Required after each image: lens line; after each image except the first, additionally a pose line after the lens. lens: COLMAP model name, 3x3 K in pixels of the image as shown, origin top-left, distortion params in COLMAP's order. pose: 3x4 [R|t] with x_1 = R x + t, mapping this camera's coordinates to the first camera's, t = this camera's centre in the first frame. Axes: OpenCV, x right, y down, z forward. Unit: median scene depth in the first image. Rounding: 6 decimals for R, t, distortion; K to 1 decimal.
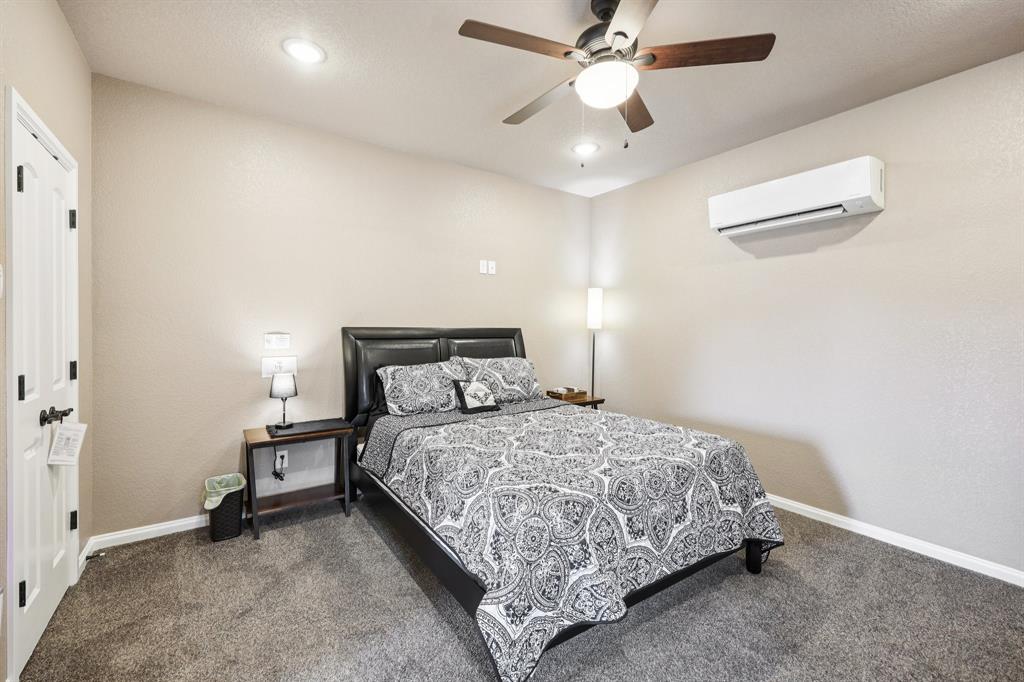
lens RADIAL K [[424.2, 0, 511.9], [0, 424.2, 333.6], [0, 0, 1]] dist [-0.001485, -0.000100]
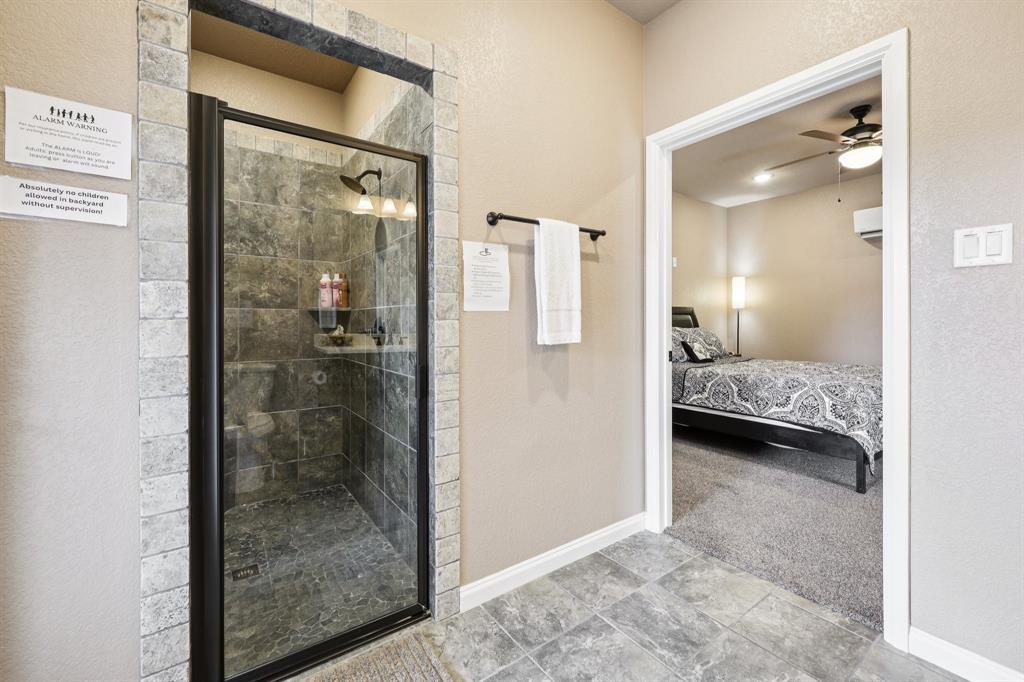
lens RADIAL K [[424.2, 0, 511.9], [0, 424.2, 333.6], [0, 0, 1]] dist [-0.001485, -0.000100]
pose [[0.999660, -0.007939, 0.024820, -0.724170], [0.007563, 0.999856, 0.015205, 0.055964], [-0.024937, -0.015012, 0.999576, -0.400645]]
